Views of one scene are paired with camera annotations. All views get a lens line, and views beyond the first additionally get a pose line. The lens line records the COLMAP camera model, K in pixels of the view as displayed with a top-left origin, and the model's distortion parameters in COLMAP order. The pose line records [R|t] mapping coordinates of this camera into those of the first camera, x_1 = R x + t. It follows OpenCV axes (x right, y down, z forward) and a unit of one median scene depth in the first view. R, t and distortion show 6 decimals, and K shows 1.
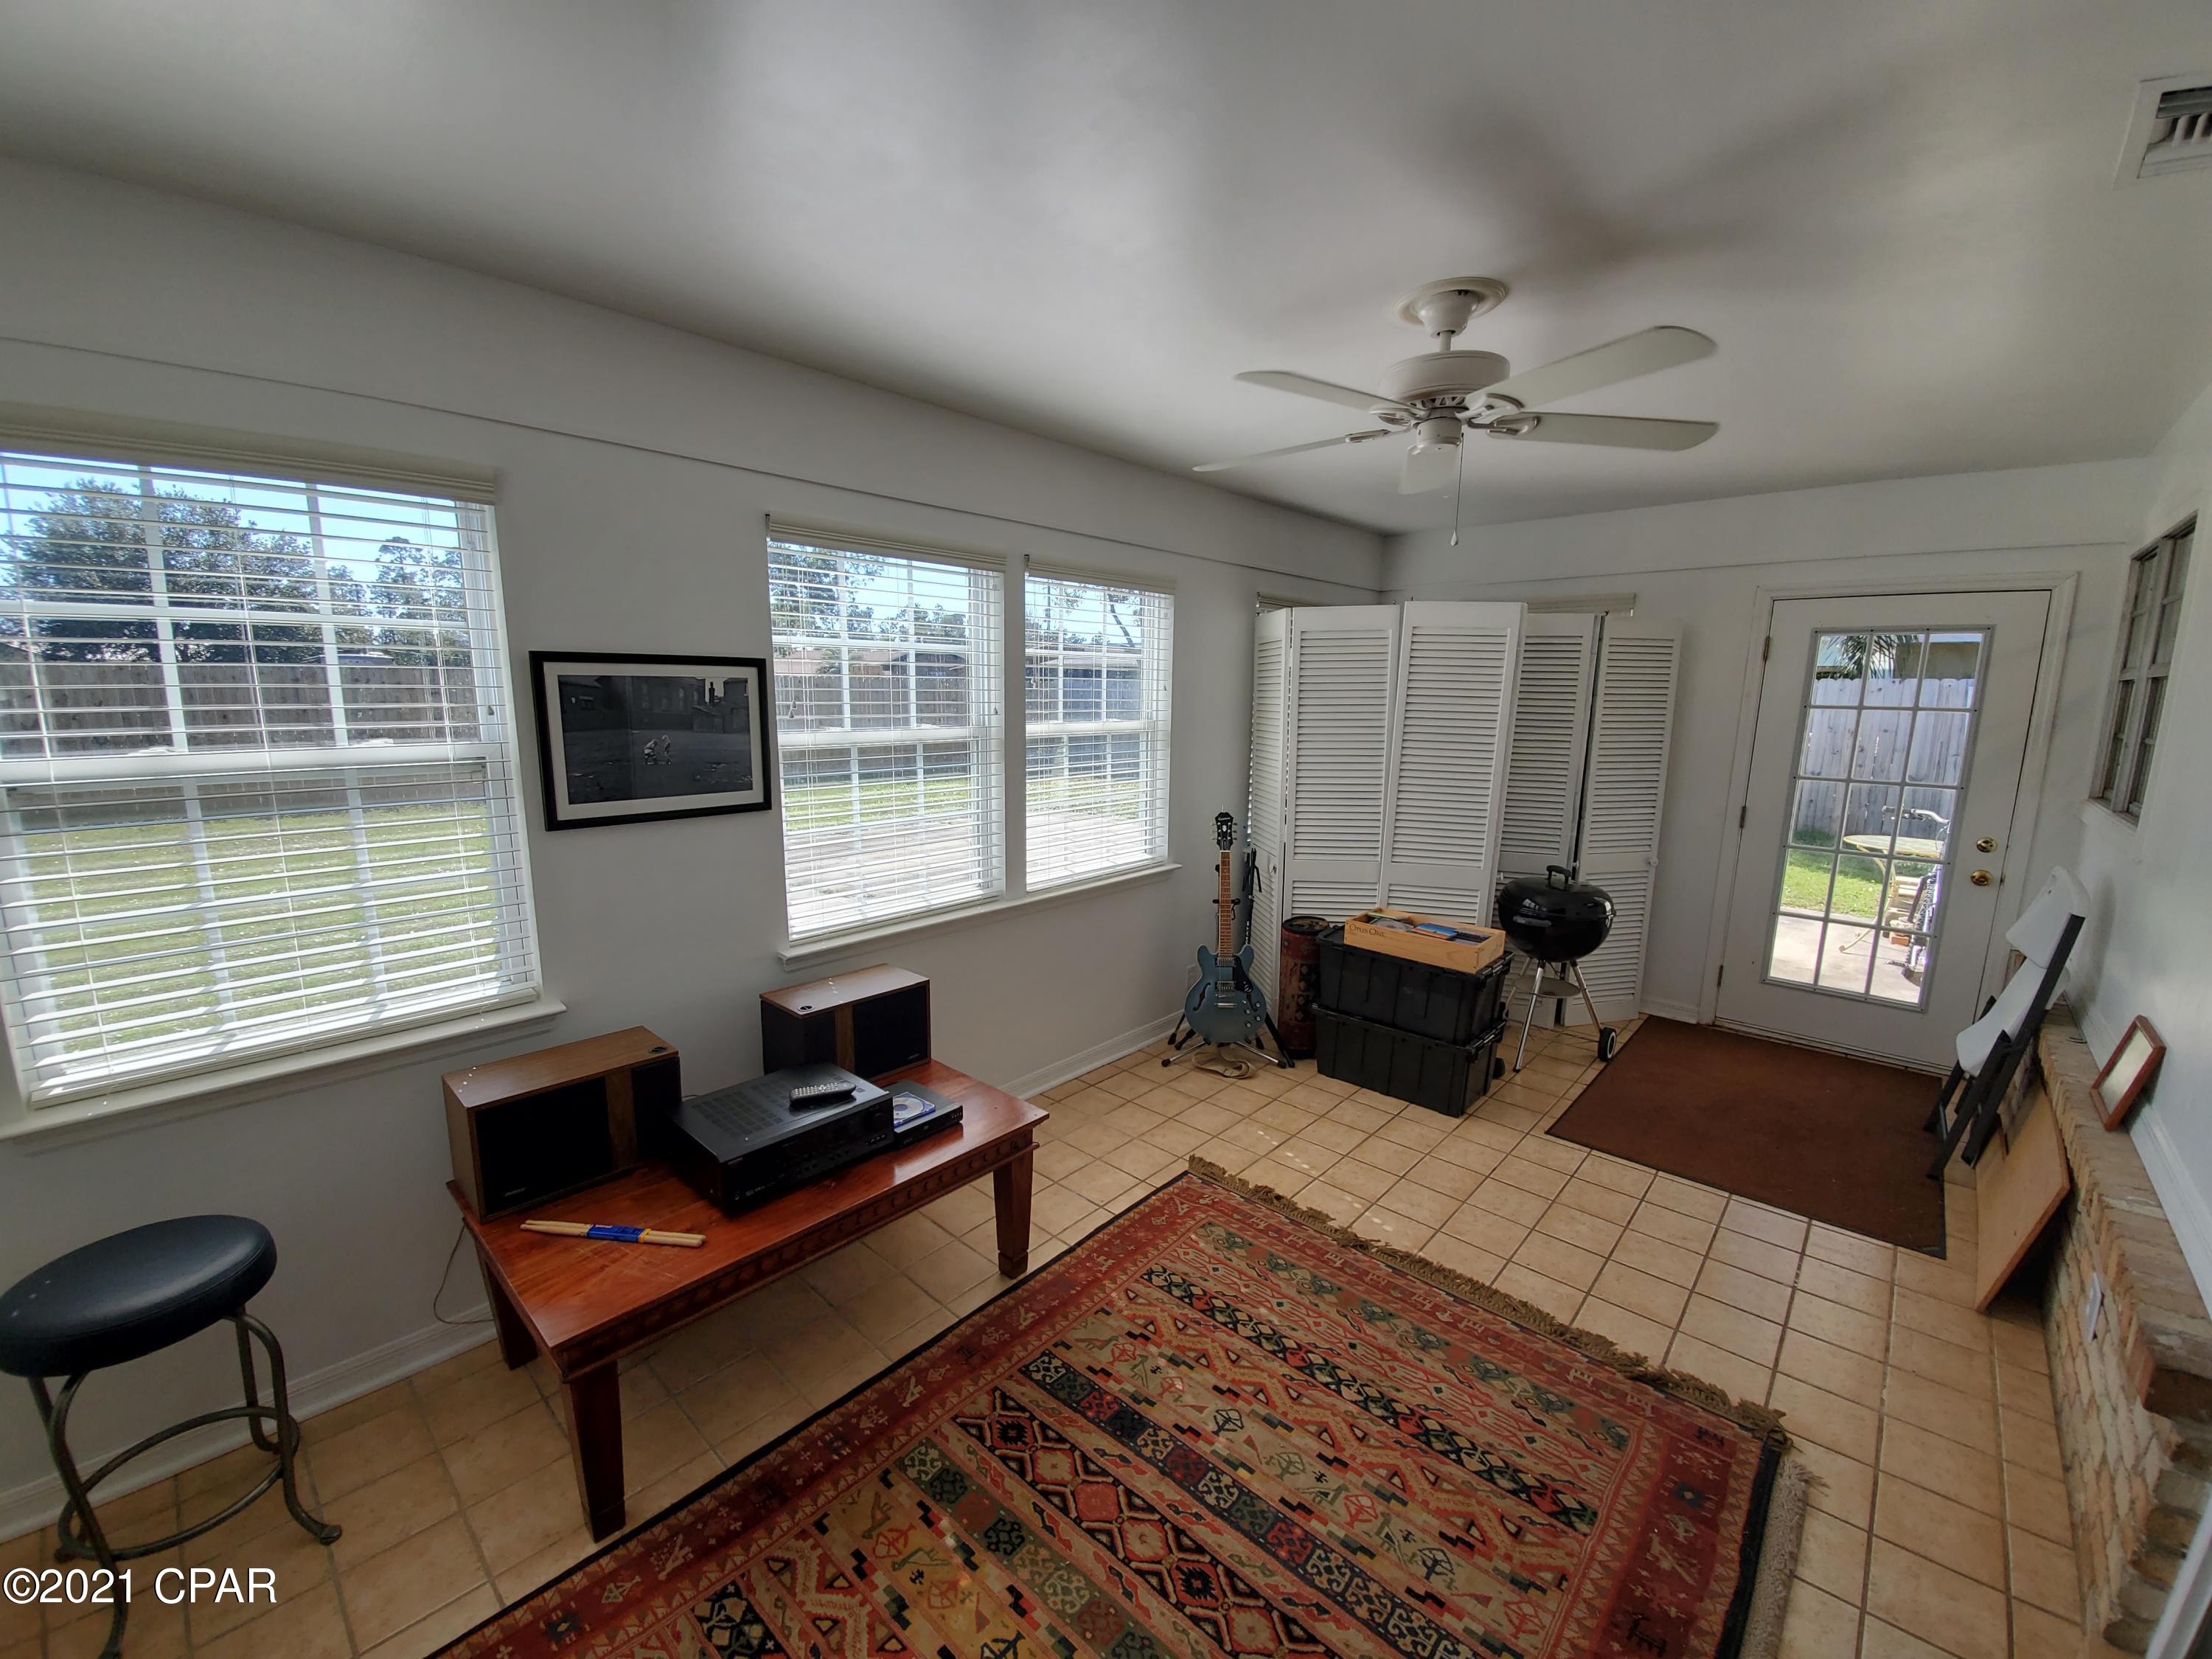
lens RADIAL K [[879.0, 0, 1081.2], [0, 879.0, 835.9], [0, 0, 1]] dist [0.021664, -0.014914]
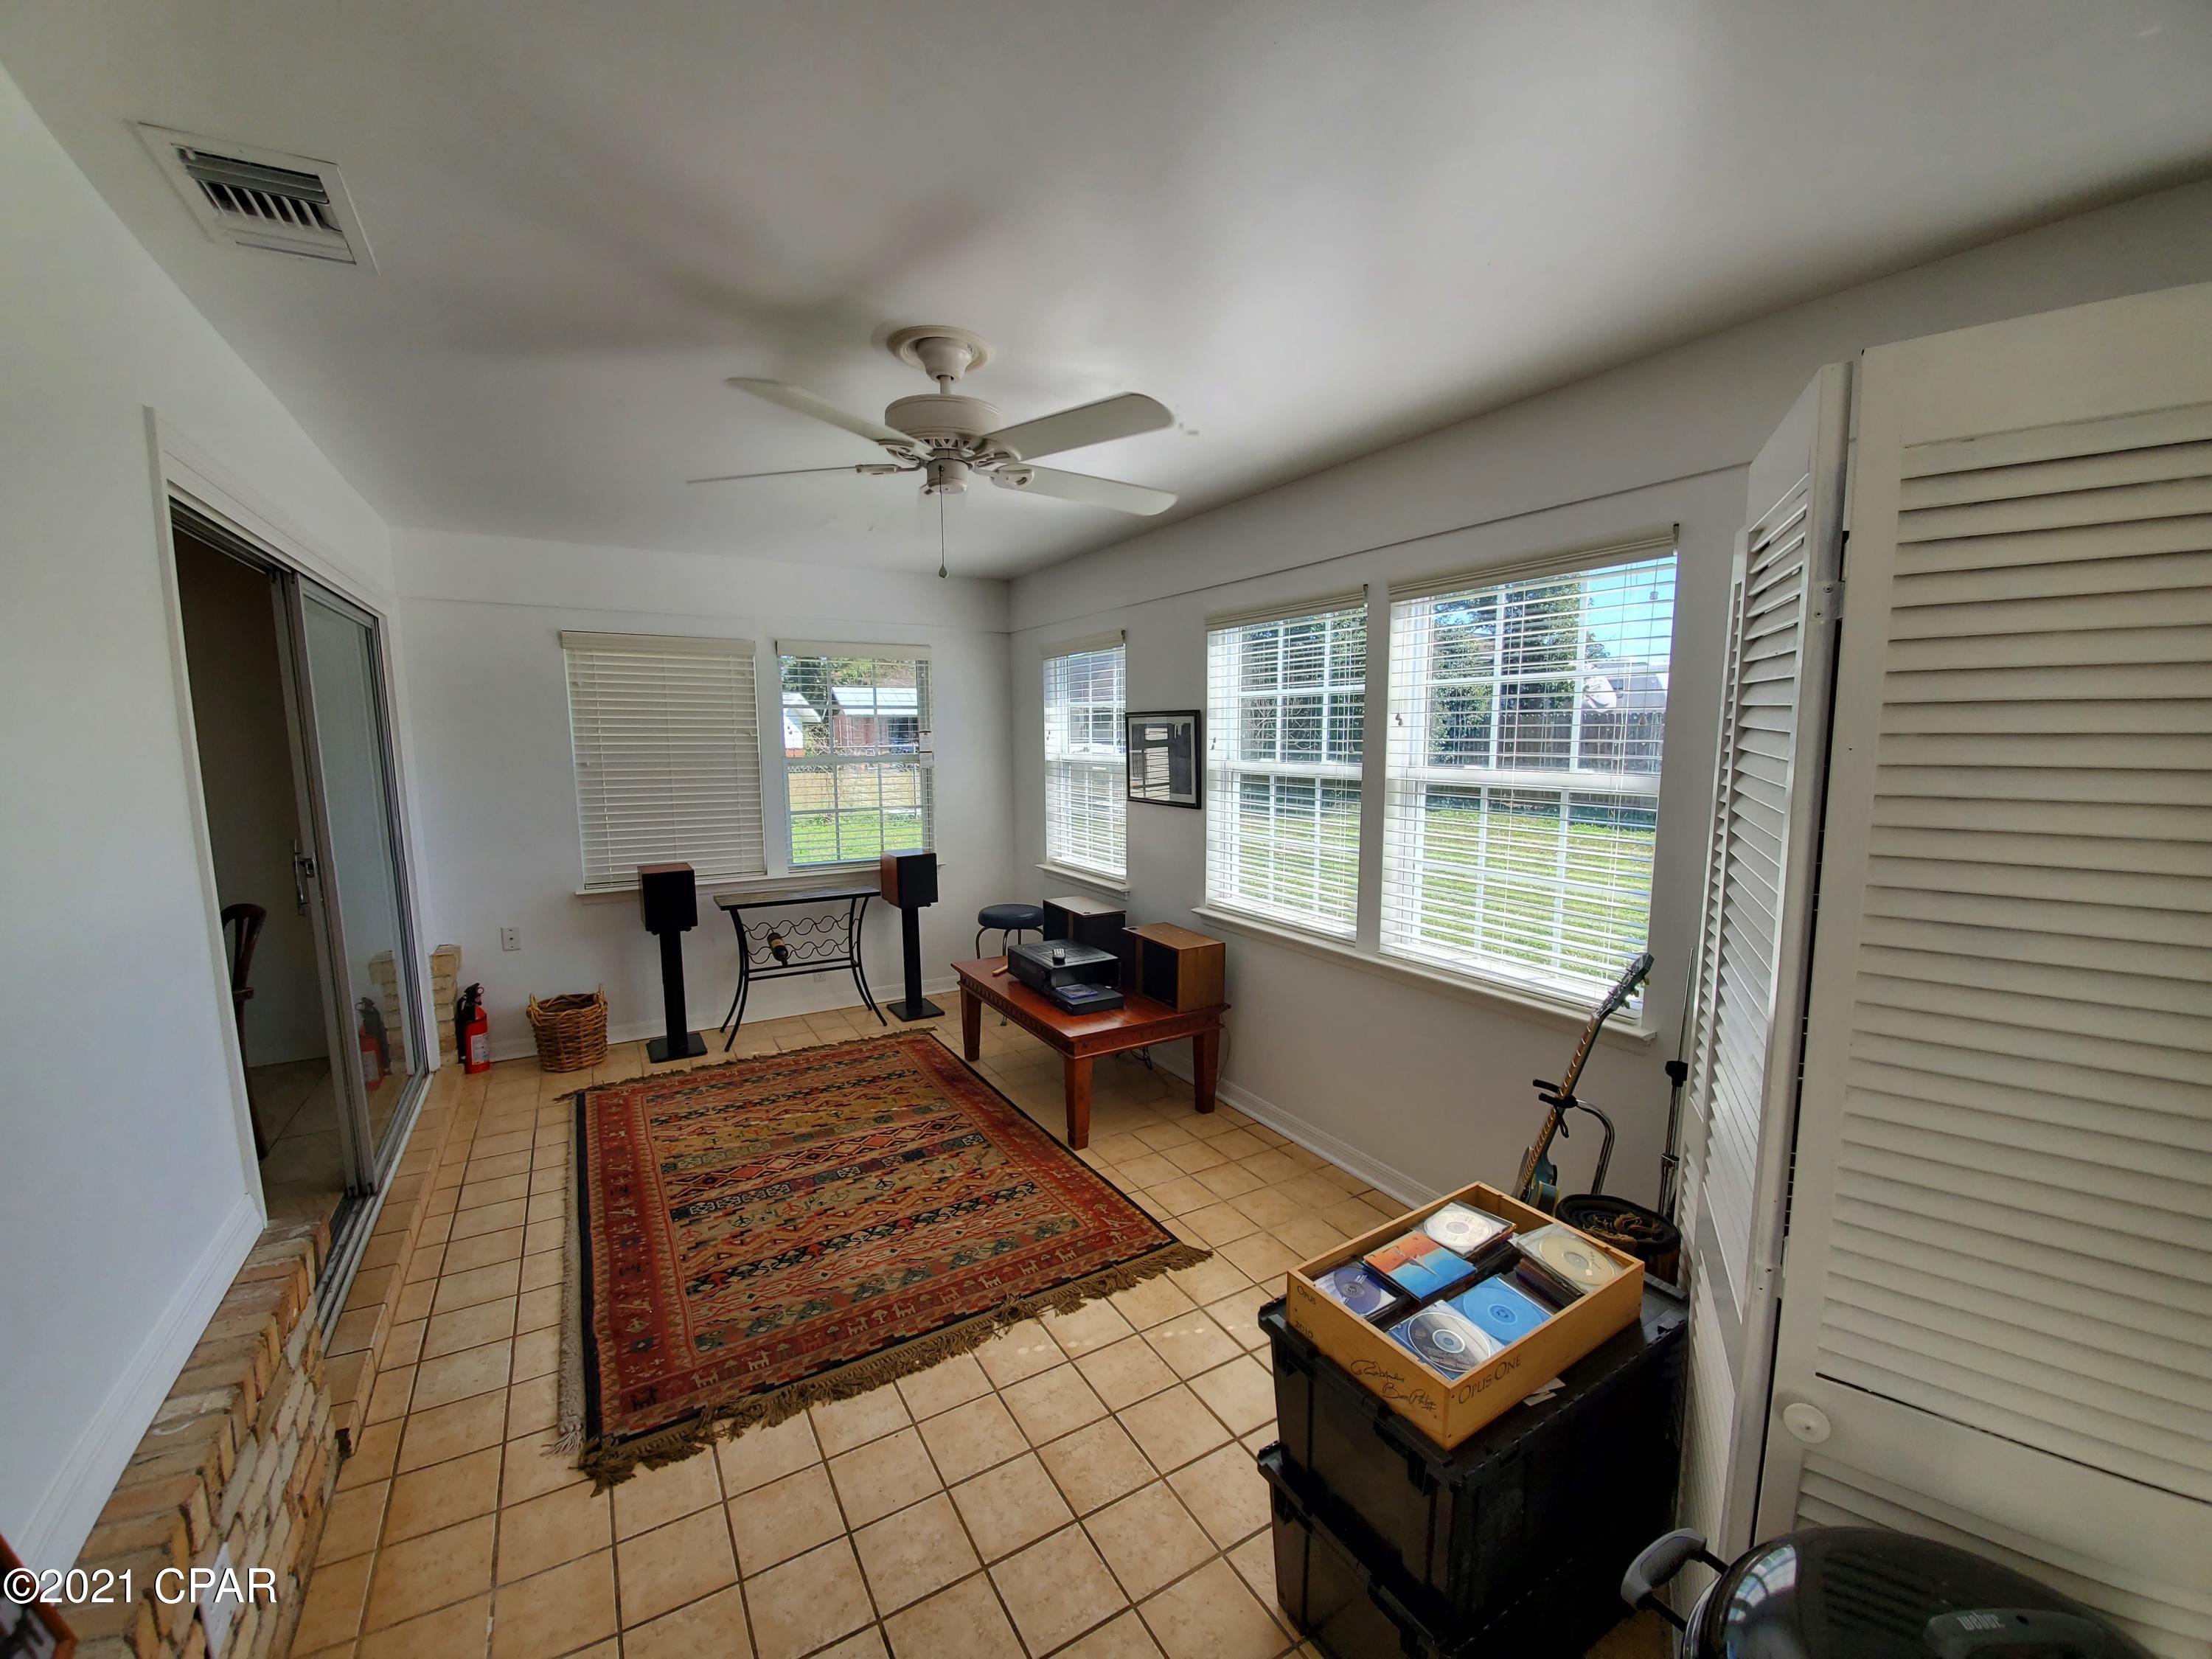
lens RADIAL K [[874.2, 0, 1102.2], [0, 874.2, 839.2], [0, 0, 1]] dist [0.052497, -0.000094]
pose [[-0.268781, 0.118206, -0.955920, 1.172776], [-0.149925, 0.975211, 0.162747, -0.208323], [0.951461, 0.187060, -0.244396, 1.275733]]
